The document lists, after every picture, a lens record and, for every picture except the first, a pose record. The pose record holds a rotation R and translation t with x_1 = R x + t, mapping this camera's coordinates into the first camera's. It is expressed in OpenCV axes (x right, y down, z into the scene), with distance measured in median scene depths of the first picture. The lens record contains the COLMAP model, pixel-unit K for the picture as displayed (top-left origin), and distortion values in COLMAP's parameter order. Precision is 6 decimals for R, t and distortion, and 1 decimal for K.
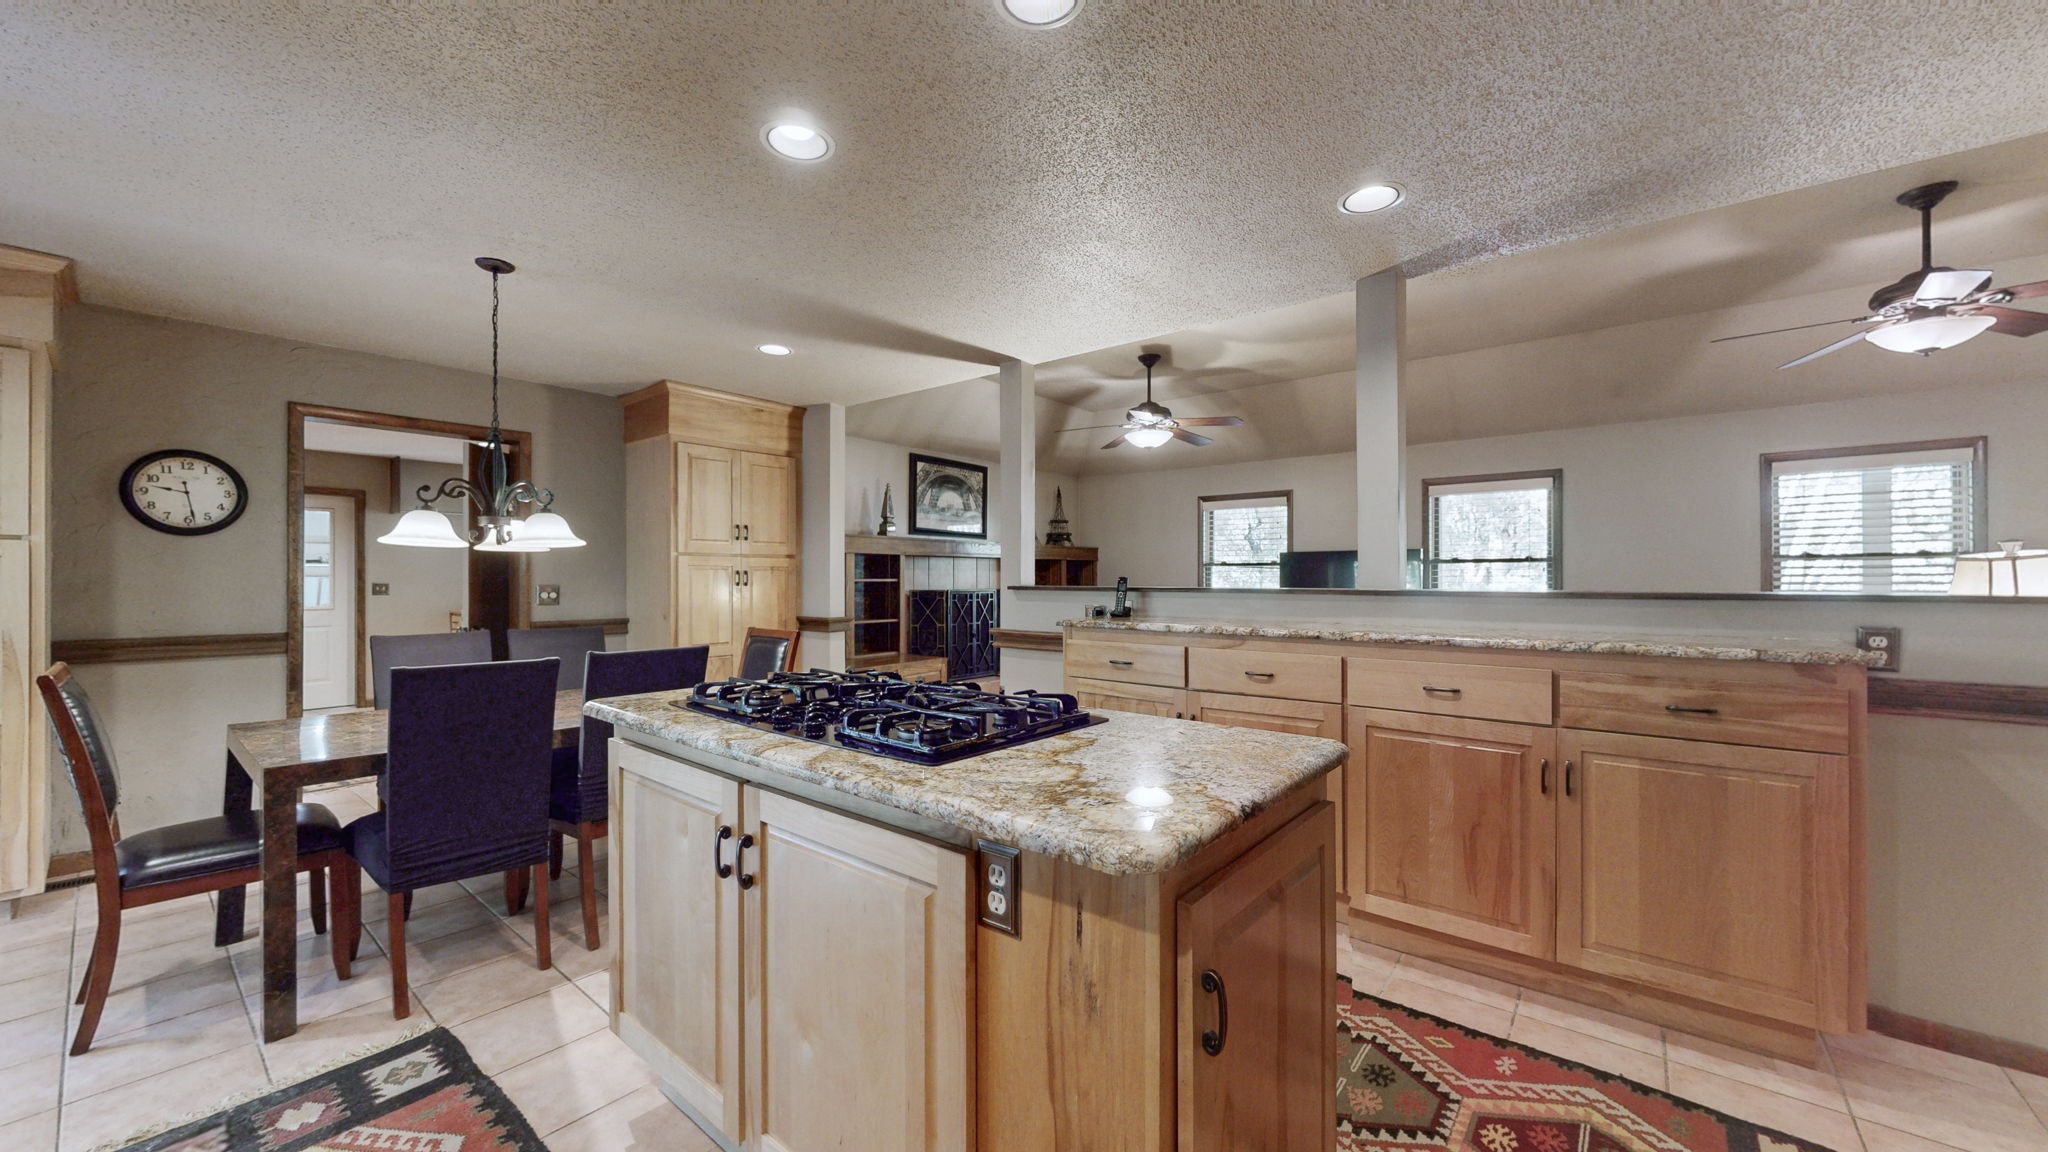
lens RADIAL K [[749.5, 0, 1023.4], [0, 749.5, 578.2], [0, 0, 1]] dist [0.000041, 0.000115]
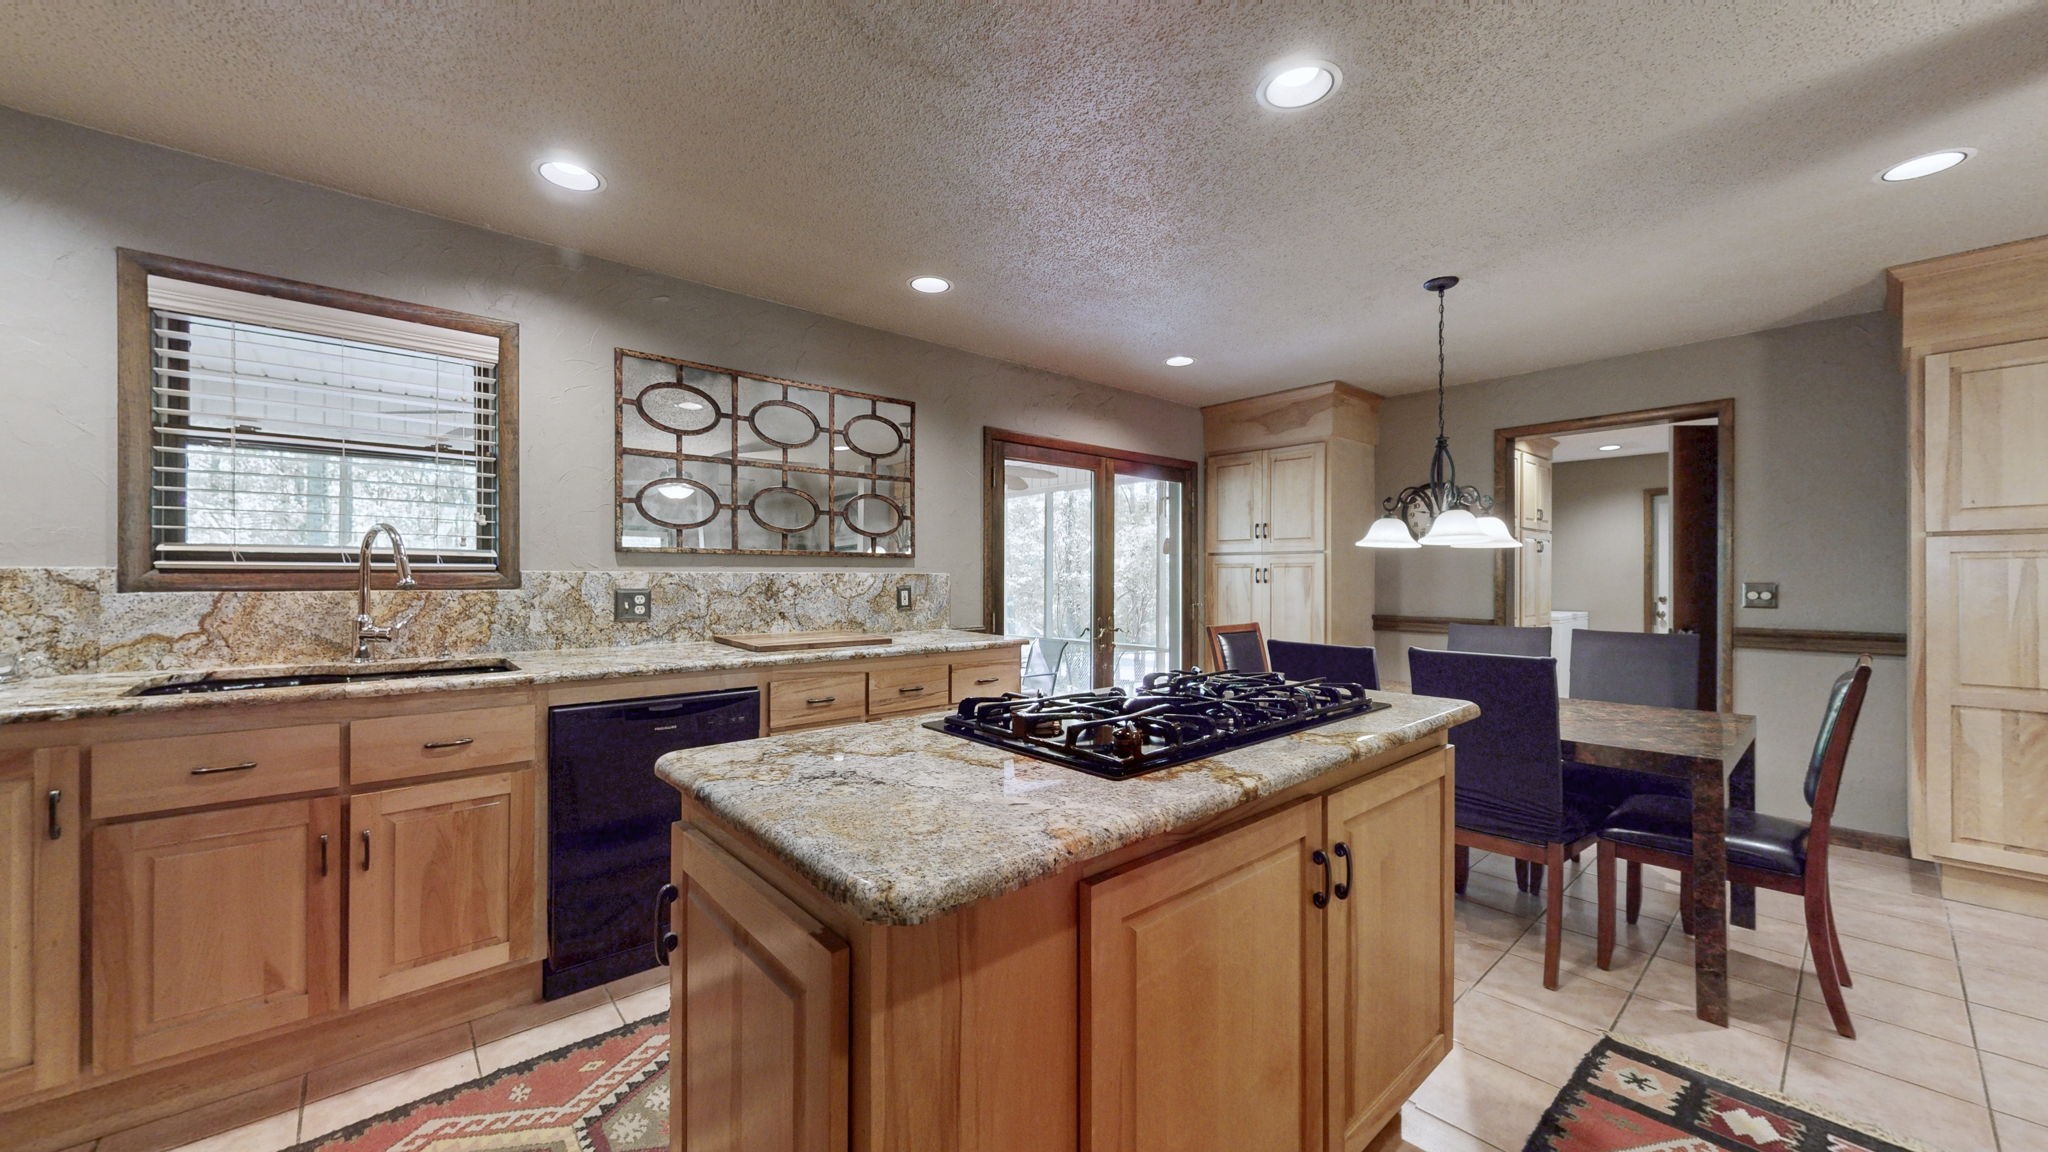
lens RADIAL K [[749.5, 0, 1023.4], [0, 749.5, 578.2], [0, 0, 1]] dist [0.000041, 0.000115]
pose [[-0.157532, -0.000332, -0.987514, 0.278523], [0.002485, 0.999997, -0.000733, 0.002764], [0.987511, -0.002570, -0.157531, 0.356693]]
